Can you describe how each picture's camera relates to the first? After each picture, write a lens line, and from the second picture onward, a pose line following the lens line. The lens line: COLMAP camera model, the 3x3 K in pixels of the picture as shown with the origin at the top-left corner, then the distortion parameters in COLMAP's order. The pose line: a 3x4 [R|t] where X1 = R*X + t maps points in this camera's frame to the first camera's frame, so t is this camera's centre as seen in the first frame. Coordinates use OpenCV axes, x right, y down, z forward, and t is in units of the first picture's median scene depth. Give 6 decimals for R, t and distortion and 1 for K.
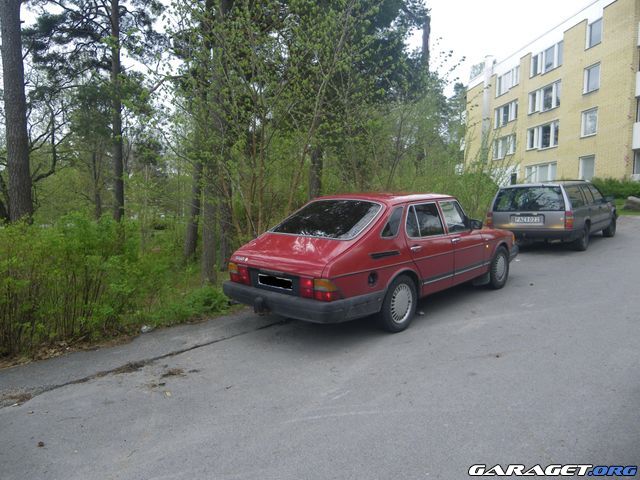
lens RADIAL K [[469.1, 0, 320.0], [0, 469.1, 240.0], [0, 0, 1]] dist [-0.002106, -0.003471]
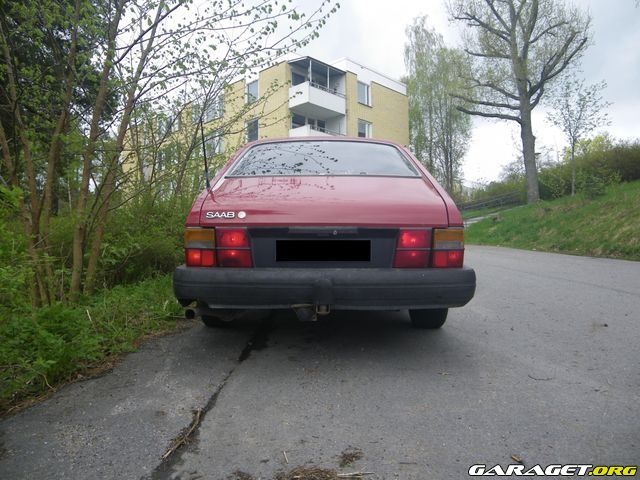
lens RADIAL K [[469.1, 0, 320.0], [0, 469.1, 240.0], [0, 0, 1]] dist [-0.002106, -0.003471]
pose [[0.761096, -0.010230, 0.648559, -0.453891], [0.071341, 0.995130, -0.068024, 0.117150], [-0.644704, 0.098041, 0.758119, 0.631606]]
